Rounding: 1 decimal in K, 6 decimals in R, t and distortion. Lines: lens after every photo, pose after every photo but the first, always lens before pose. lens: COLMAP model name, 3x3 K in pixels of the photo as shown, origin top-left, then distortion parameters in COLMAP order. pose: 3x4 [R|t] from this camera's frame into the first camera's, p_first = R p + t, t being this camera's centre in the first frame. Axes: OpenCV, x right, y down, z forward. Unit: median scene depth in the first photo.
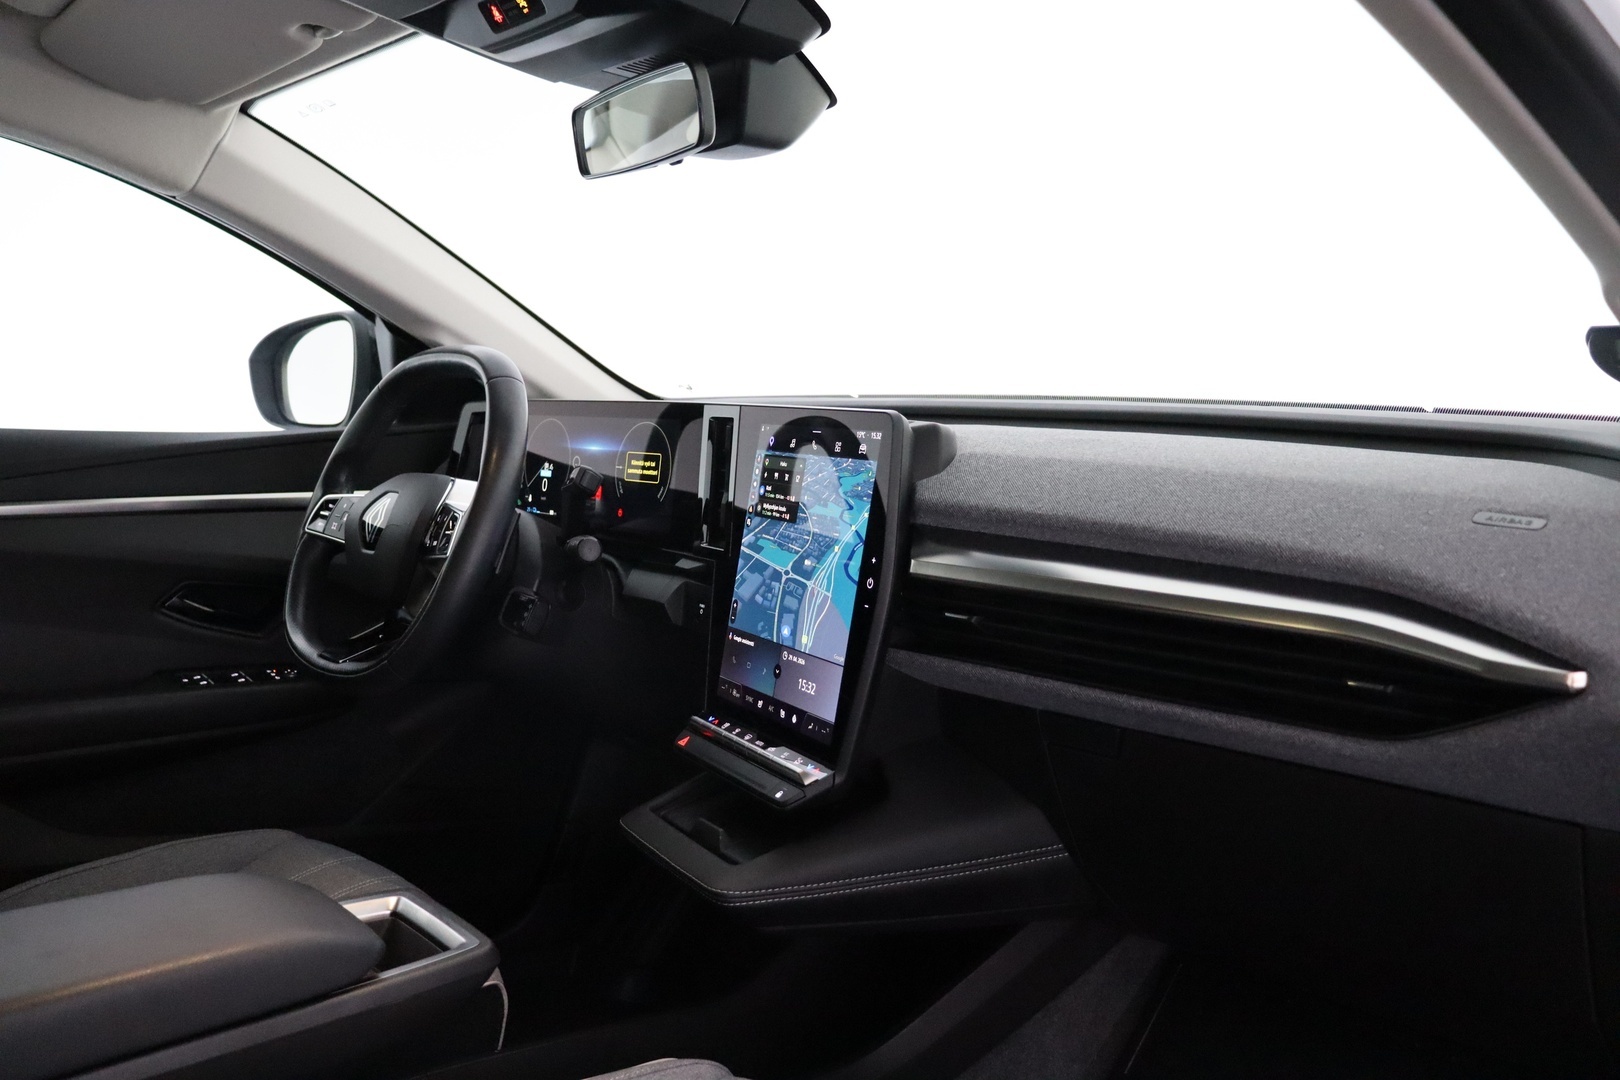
lens RADIAL K [[1304.3, 0, 810.0], [0, 1304.3, 540.0], [0, 0, 1]] dist [-0.131944, 0.003503]
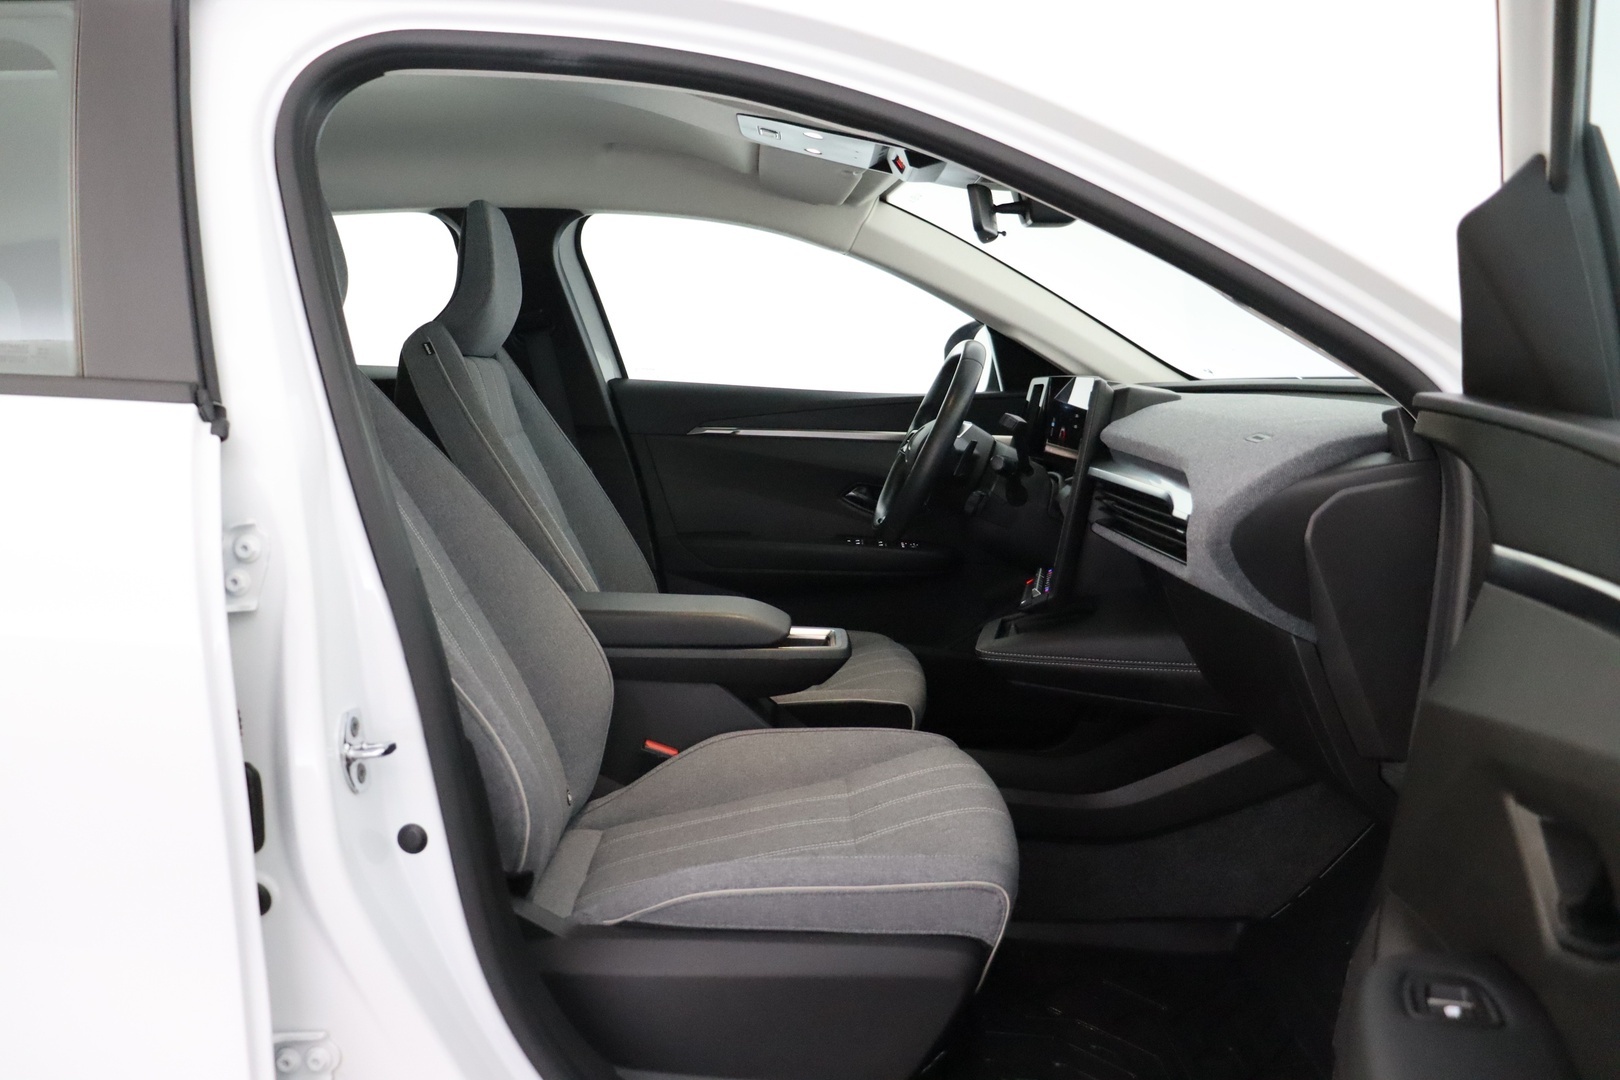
lens RADIAL K [[1304.3, 0, 810.0], [0, 1304.3, 540.0], [0, 0, 1]] dist [-0.131944, 0.003503]
pose [[0.740498, 0.084833, -0.666683, 0.819877], [-0.079198, 0.996104, 0.038783, 0.062961], [0.667376, 0.024081, 0.744331, -0.426282]]
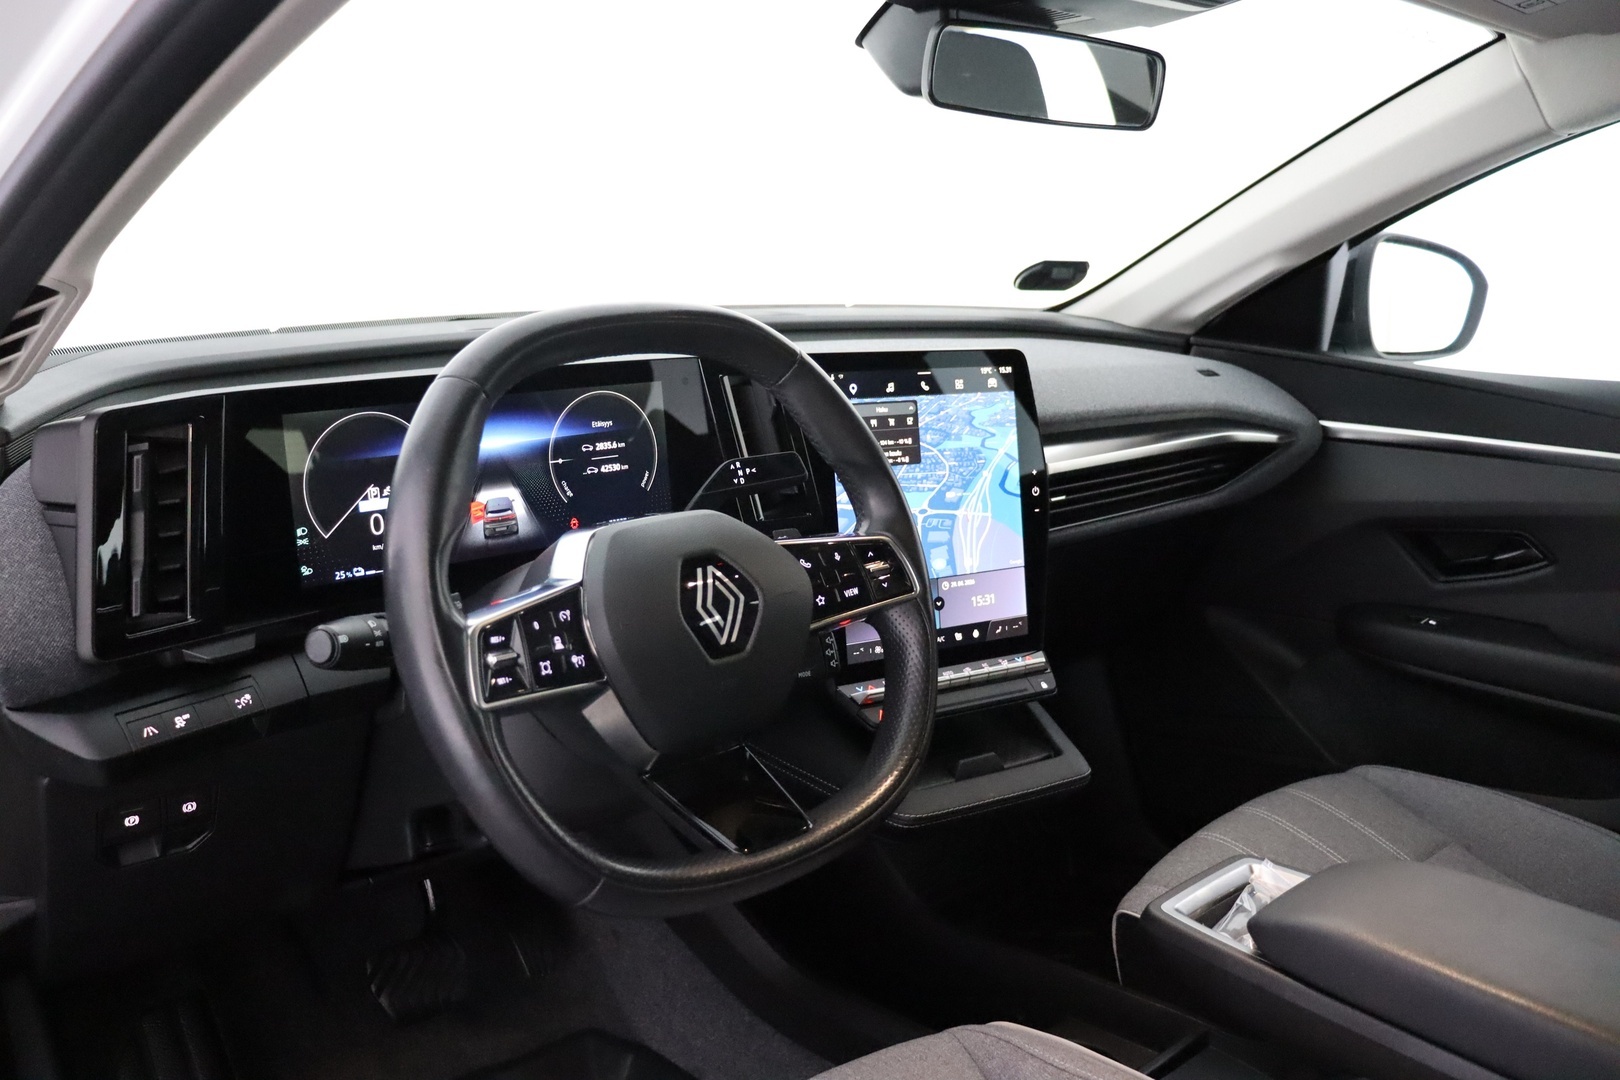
lens RADIAL K [[1304.3, 0, 810.0], [0, 1304.3, 540.0], [0, 0, 1]] dist [-0.131944, 0.003503]
pose [[0.035197, -0.240199, 0.970085, -1.055863], [0.099645, 0.966693, 0.235744, -0.211110], [-0.994400, 0.088366, 0.057960, 1.053920]]
